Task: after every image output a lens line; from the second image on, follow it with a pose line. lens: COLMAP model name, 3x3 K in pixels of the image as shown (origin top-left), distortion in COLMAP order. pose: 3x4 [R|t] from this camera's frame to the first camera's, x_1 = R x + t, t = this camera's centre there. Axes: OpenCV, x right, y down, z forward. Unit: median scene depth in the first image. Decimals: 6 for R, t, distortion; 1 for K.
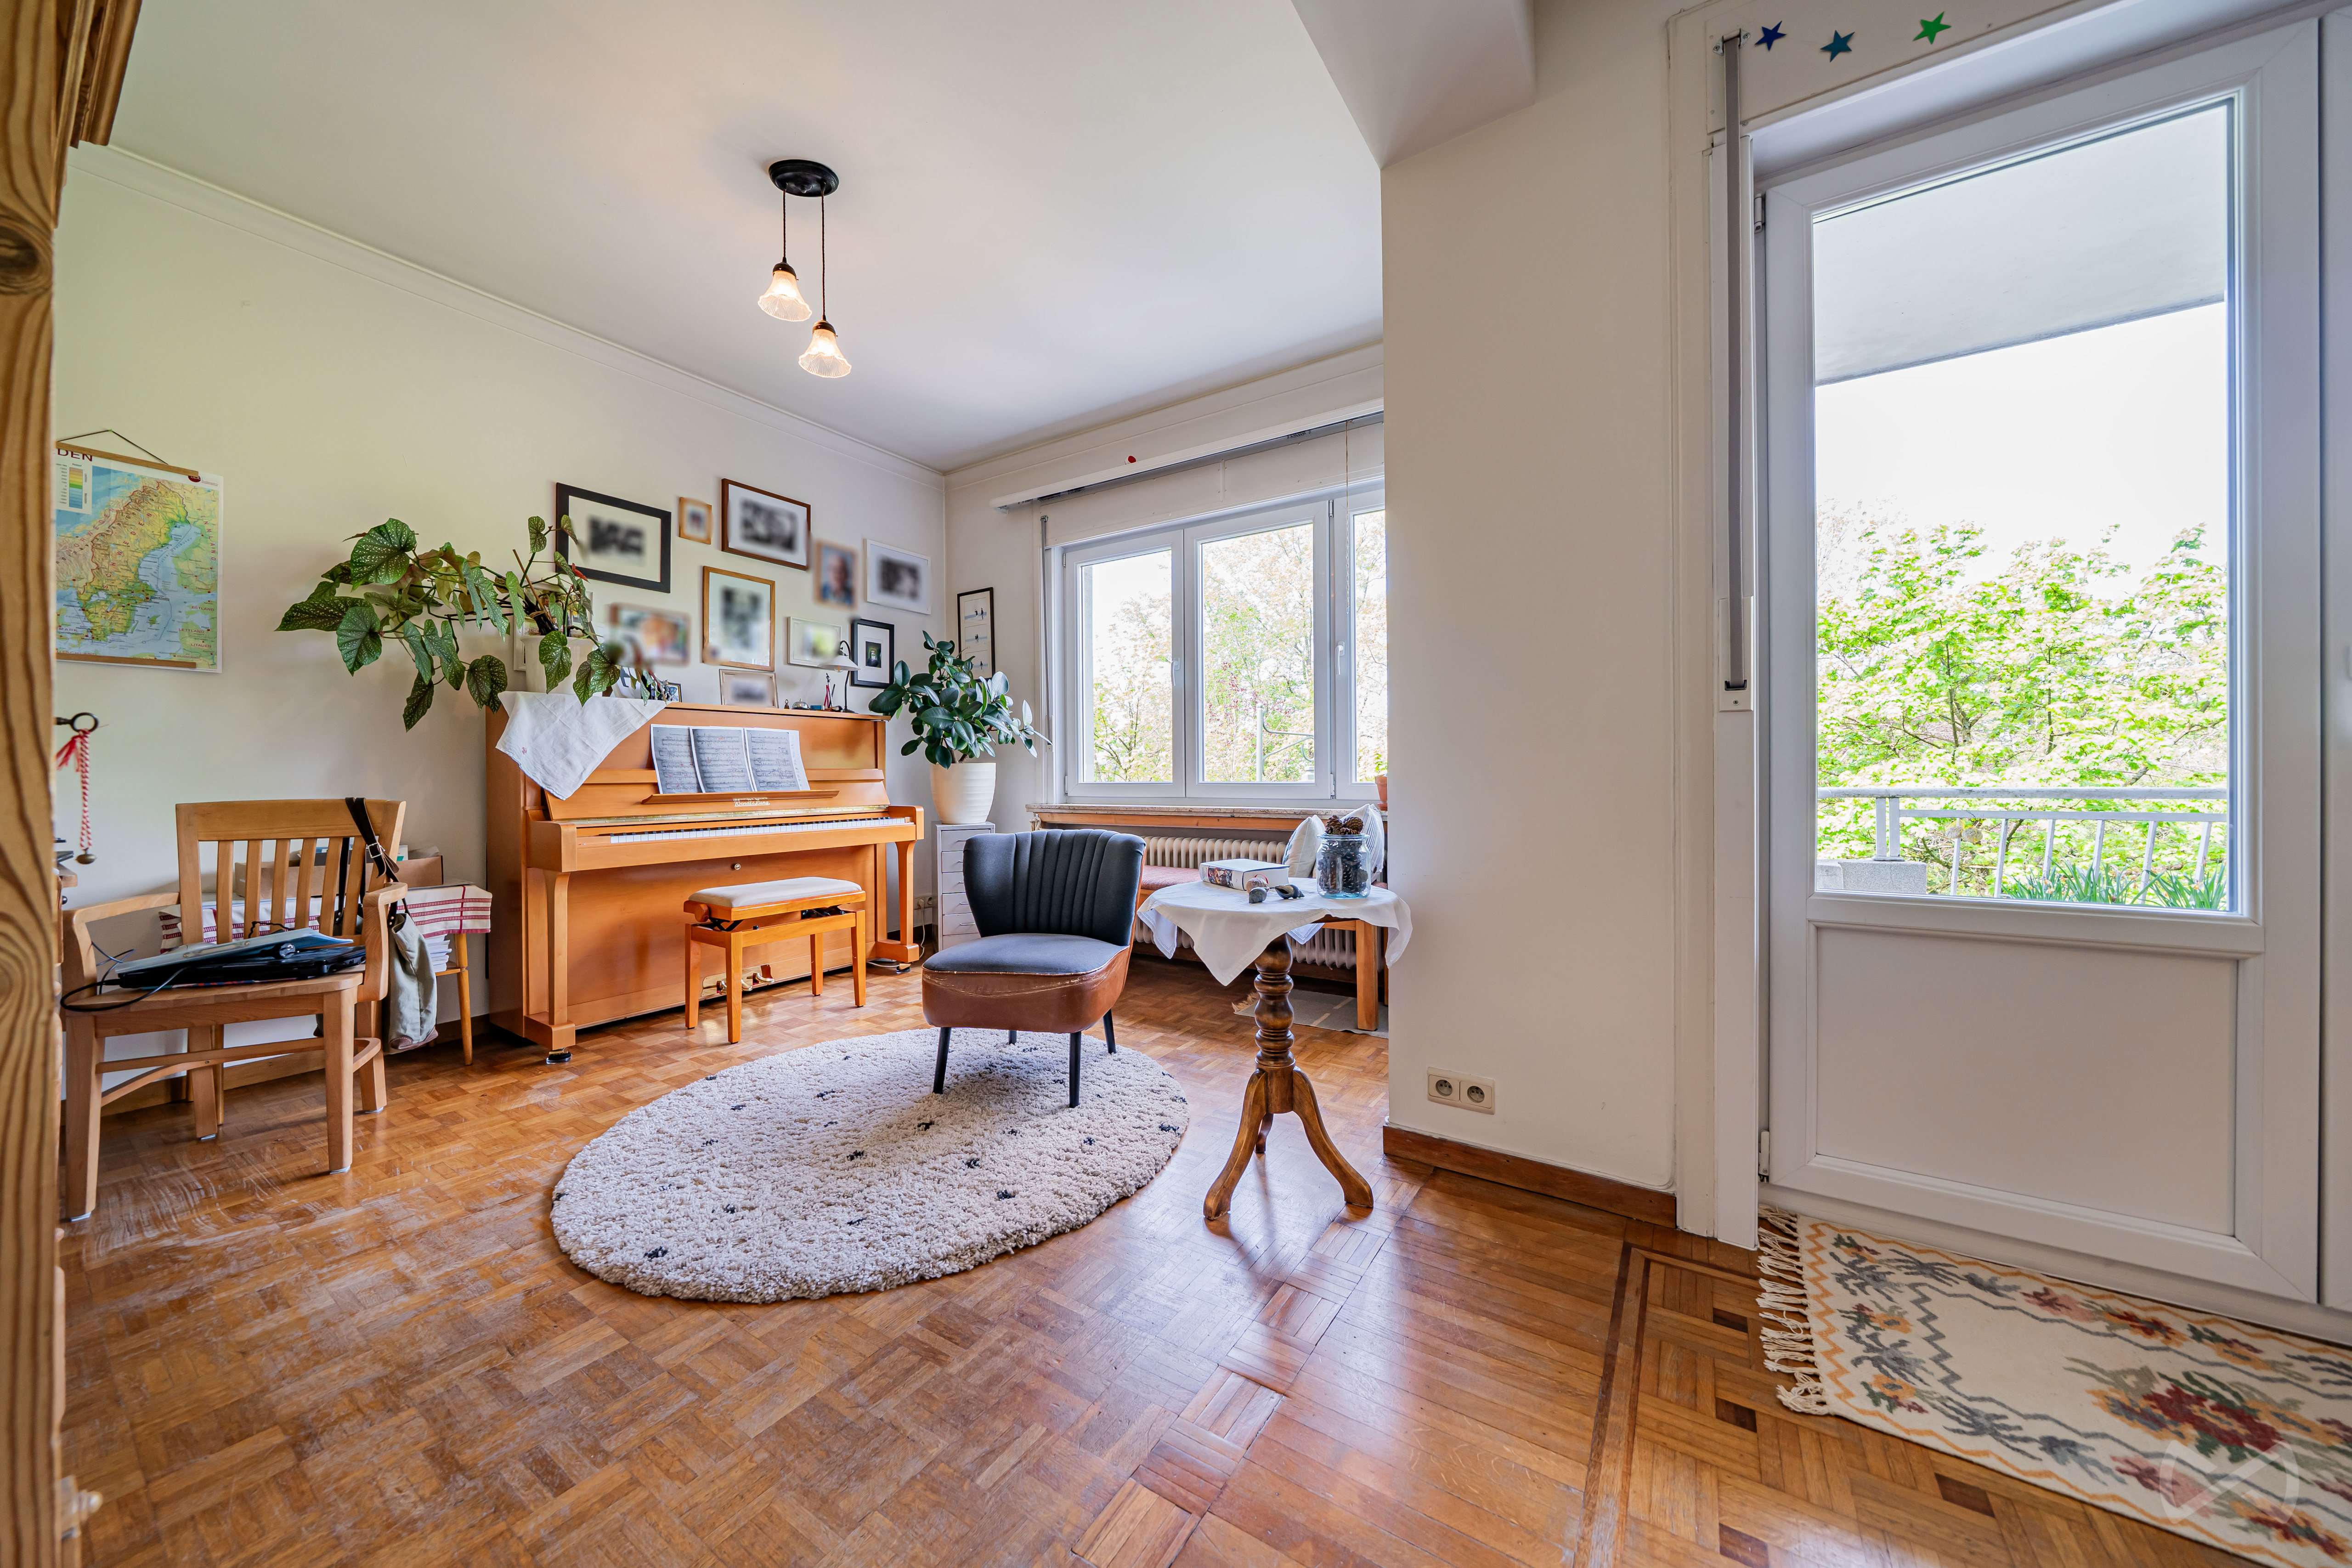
lens RADIAL K [[812.8, 0, 1182.2], [0, 812.8, 780.6], [0, 0, 1]] dist [-0.004545, -0.000550]
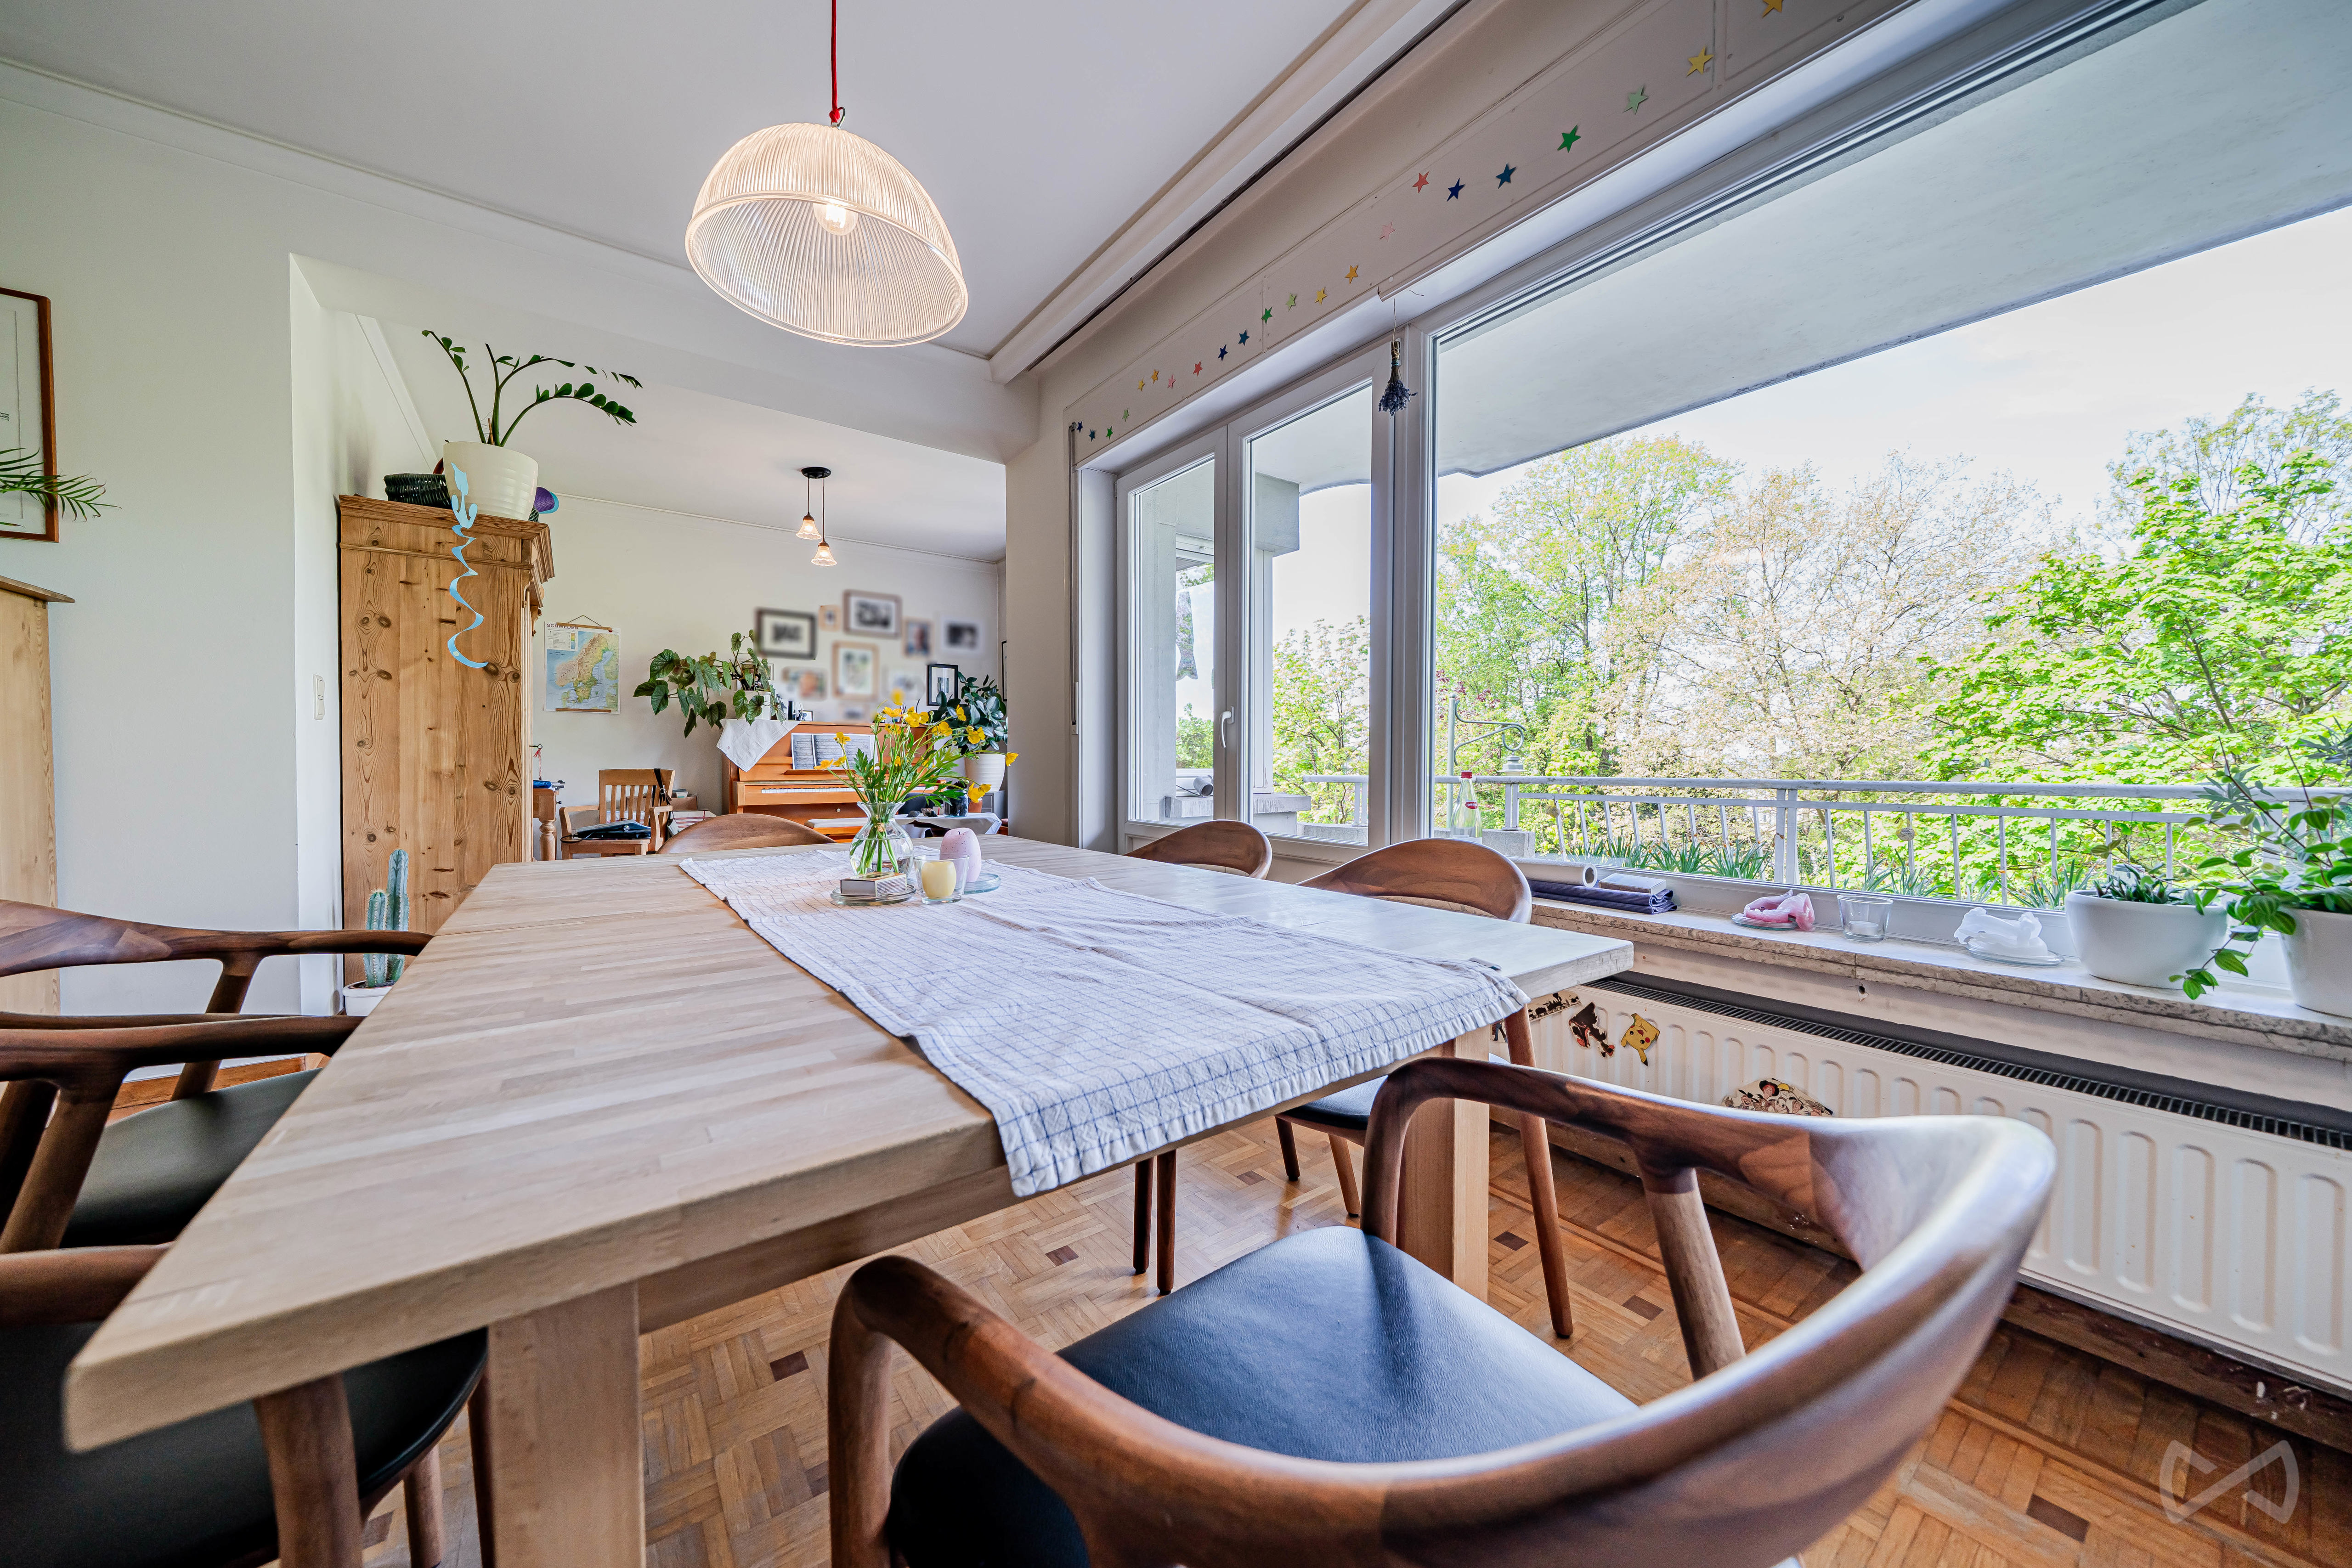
lens RADIAL K [[812.7, 0, 1162.1], [0, 812.7, 775.0], [0, 0, 1]] dist [-0.004545, -0.000550]
pose [[0.935670, 0.013267, -0.352628, 0.807087], [-0.011079, 0.999905, 0.008221, 0.003377], [0.352703, -0.003786, 0.935728, -0.465568]]
